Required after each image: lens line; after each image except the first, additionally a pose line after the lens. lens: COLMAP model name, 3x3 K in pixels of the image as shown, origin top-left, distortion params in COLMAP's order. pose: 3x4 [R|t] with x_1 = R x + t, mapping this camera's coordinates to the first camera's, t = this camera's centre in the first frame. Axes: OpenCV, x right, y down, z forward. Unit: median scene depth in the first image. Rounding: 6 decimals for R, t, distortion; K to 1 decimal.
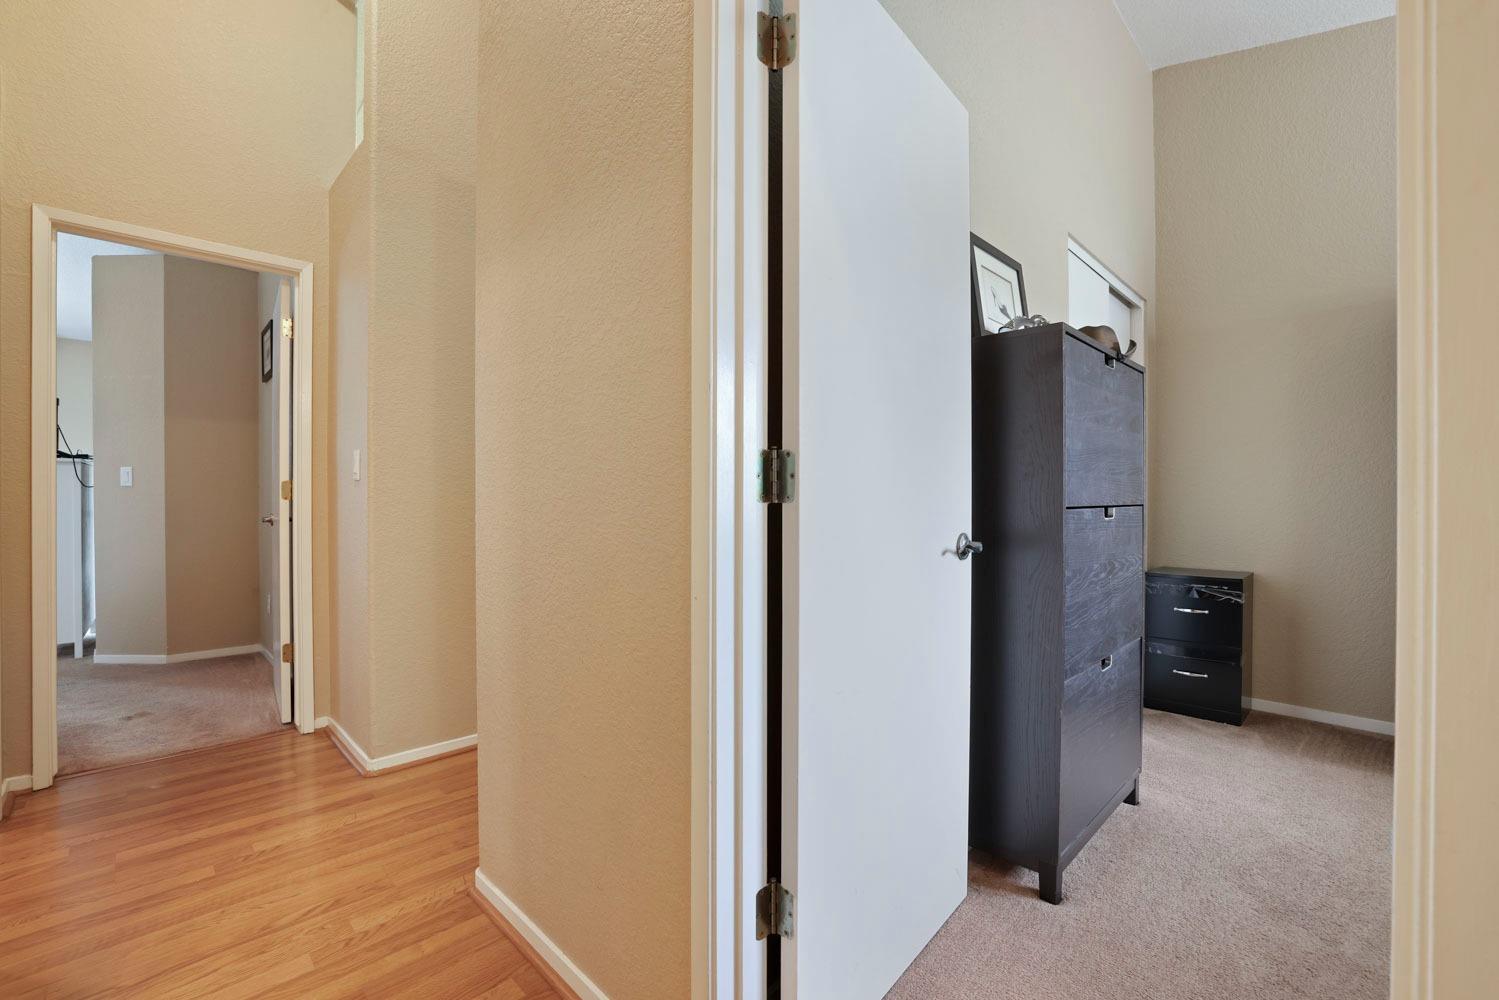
lens RADIAL K [[639.3, 0, 753.9], [0, 639.3, 498.1], [0, 0, 1]] dist [-0.033061, 0.008911]
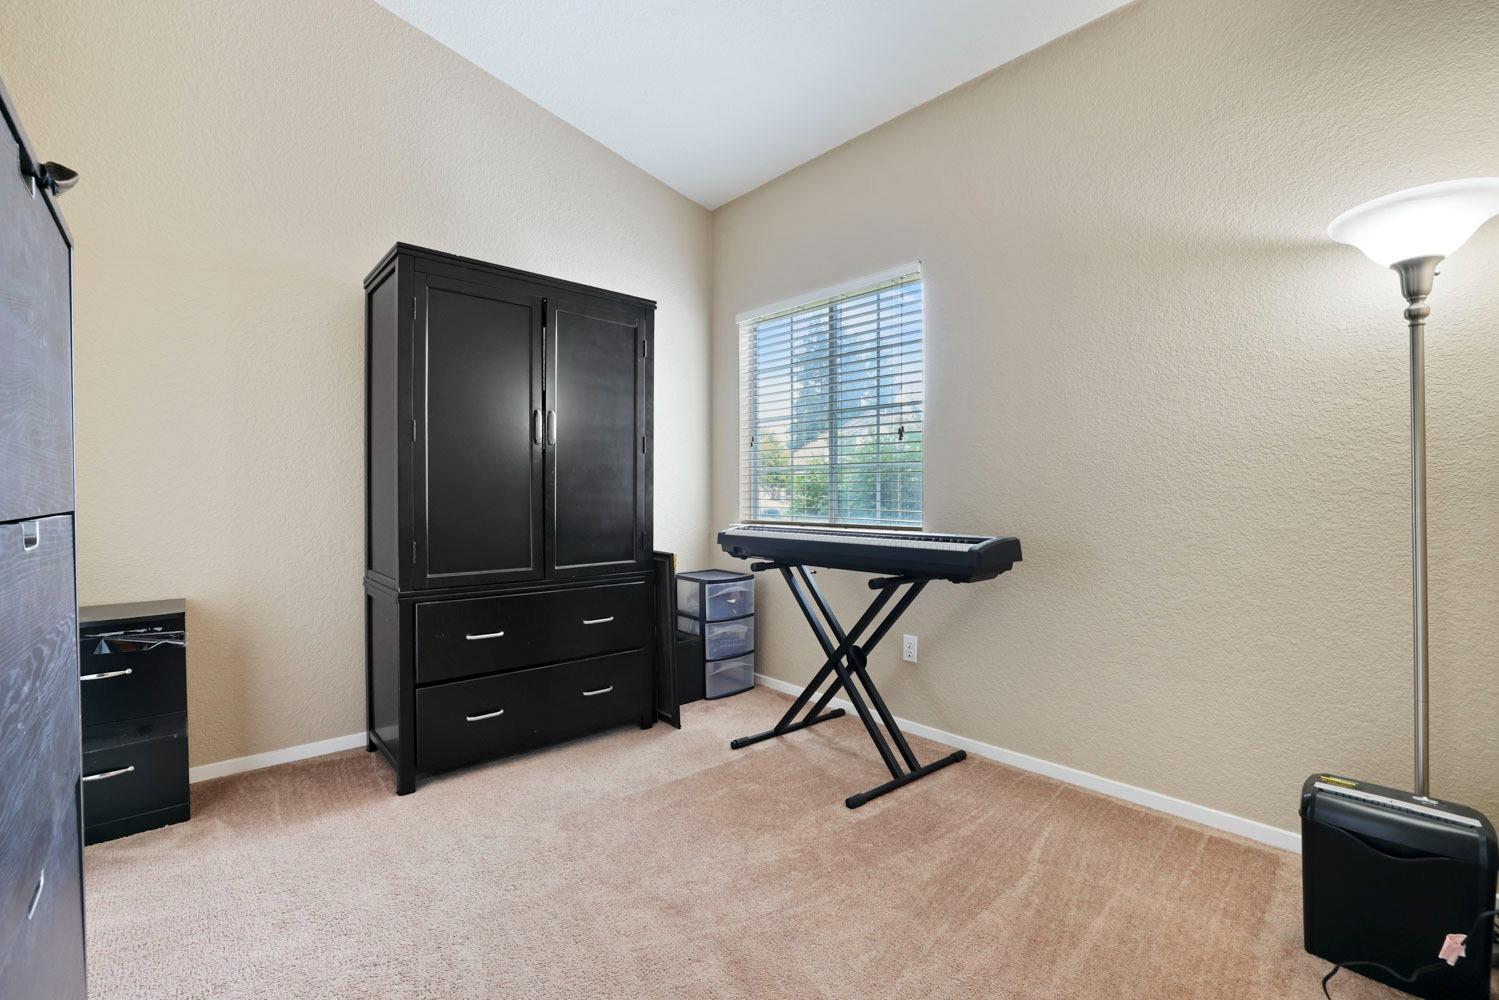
lens RADIAL K [[639.3, 0, 749.9], [0, 639.3, 507.5], [0, 0, 1]] dist [-0.033061, 0.008911]
pose [[0.055000, -0.020191, 0.998282, 0.114173], [0.002085, 0.999796, 0.020106, -0.001235], [-0.998484, 0.000976, 0.055031, 0.326364]]
